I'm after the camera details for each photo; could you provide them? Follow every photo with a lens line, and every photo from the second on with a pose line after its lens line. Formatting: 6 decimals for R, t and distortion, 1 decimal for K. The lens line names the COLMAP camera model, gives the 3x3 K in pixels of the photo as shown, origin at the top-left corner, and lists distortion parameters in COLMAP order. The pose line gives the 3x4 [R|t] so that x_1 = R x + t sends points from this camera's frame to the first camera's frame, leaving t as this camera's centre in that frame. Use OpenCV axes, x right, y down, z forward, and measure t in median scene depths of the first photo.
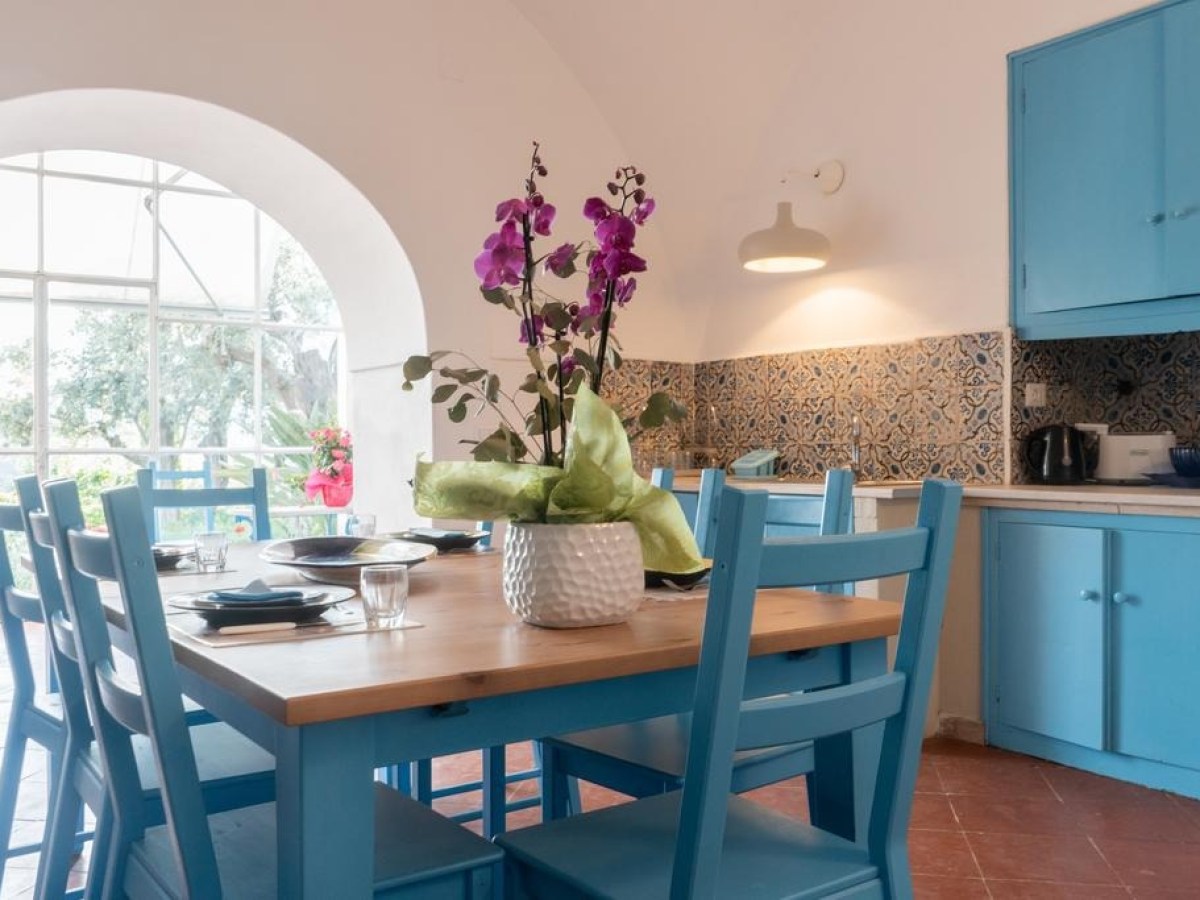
lens RADIAL K [[1080.5, 0, 600.0], [0, 1080.5, 450.0], [0, 0, 1]] dist [-0.009549, 0.010405]
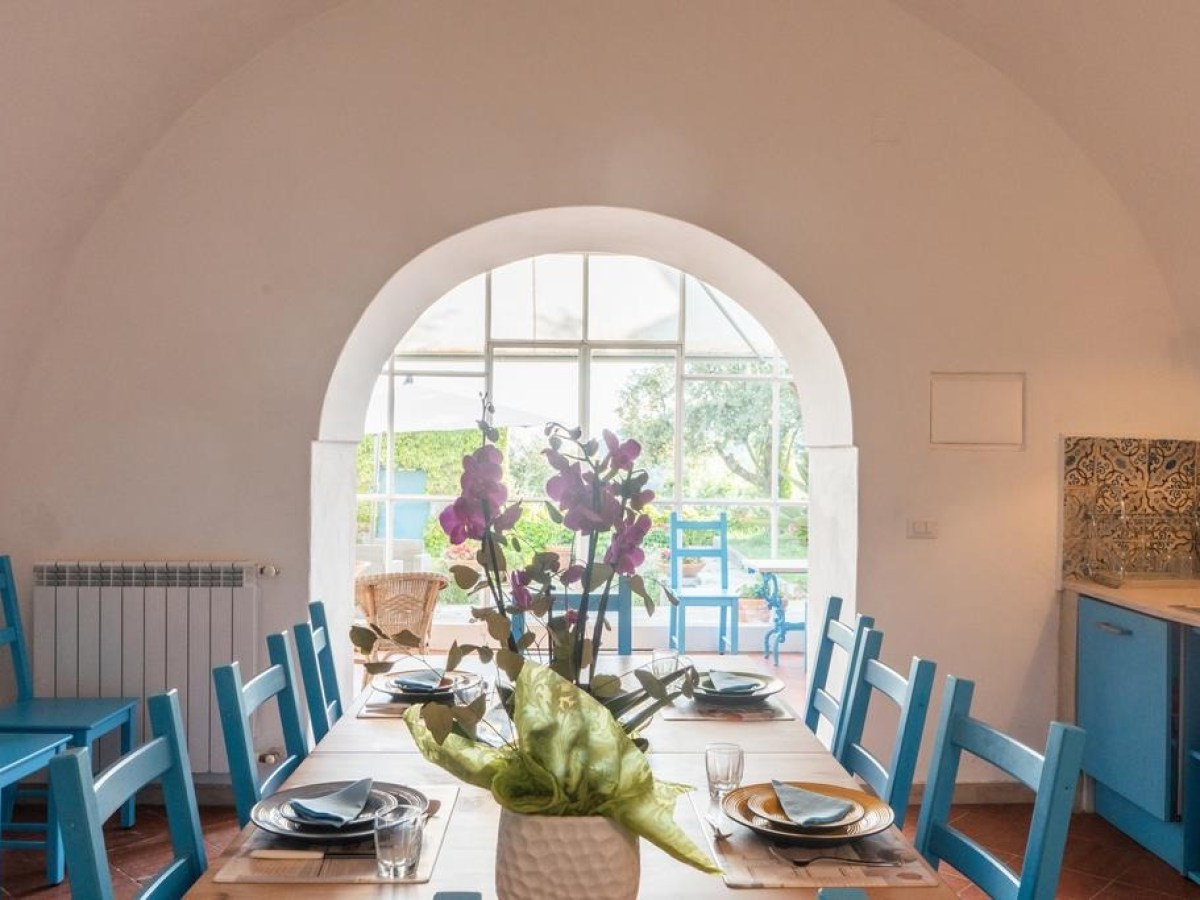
lens RADIAL K [[1080.5, 0, 600.0], [0, 1080.5, 450.0], [0, 0, 1]] dist [-0.009549, 0.010405]
pose [[0.824516, 0.015771, -0.565618, 0.163911], [-0.012896, 0.999876, 0.009081, -0.075611], [0.565691, -0.000193, 0.824617, 0.096027]]
